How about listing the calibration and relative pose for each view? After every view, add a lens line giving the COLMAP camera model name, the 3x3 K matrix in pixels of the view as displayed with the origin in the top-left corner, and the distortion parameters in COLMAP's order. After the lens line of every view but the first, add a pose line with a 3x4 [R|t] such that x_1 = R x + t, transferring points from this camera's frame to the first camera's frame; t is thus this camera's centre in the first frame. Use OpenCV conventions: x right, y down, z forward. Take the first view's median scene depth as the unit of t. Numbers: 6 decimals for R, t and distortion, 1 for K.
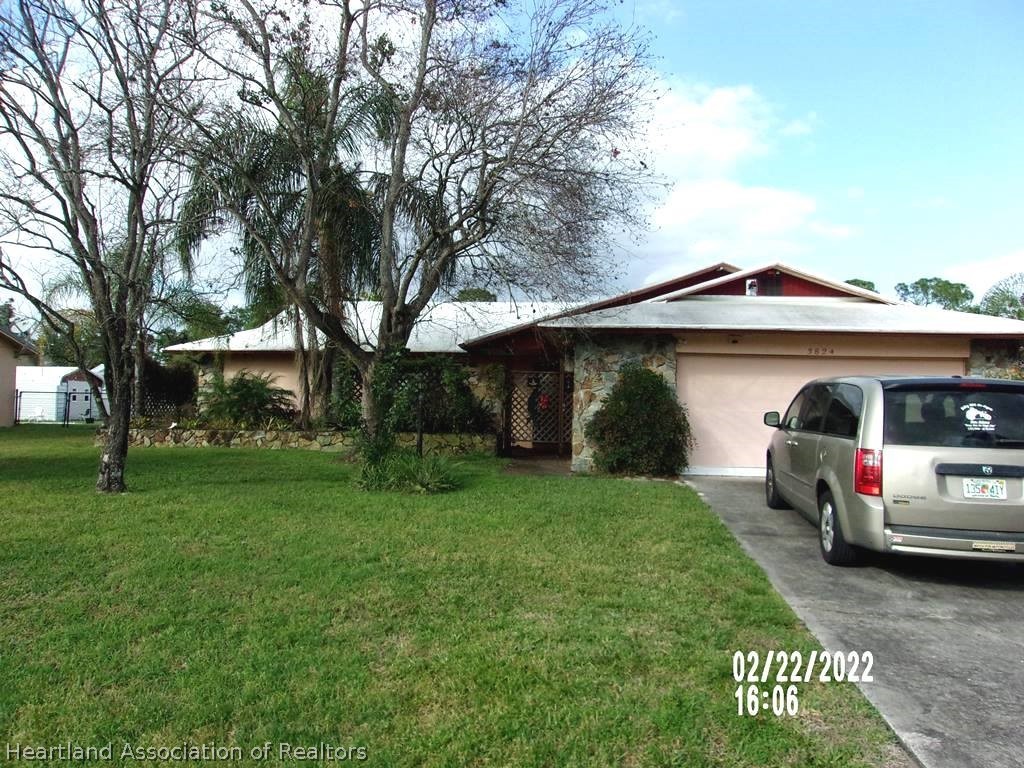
lens RADIAL K [[813.5, 0, 520.5], [0, 813.5, 379.4], [0, 0, 1]] dist [-0.006890, 0.023896]
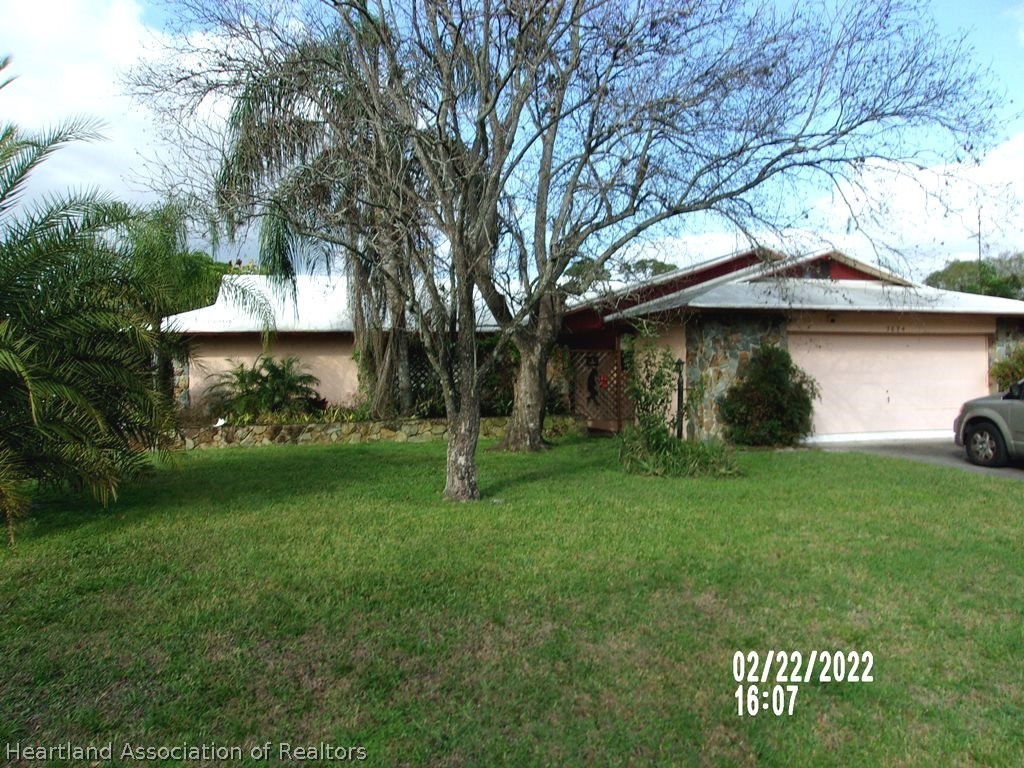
lens RADIAL K [[813.5, 0, 517.5], [0, 813.5, 391.3], [0, 0, 1]] dist [-0.006890, 0.023896]
pose [[0.934364, -0.036344, 0.354462, -0.451260], [0.020405, 0.998610, 0.048601, -0.010892], [-0.355736, -0.038178, 0.933806, 0.103089]]
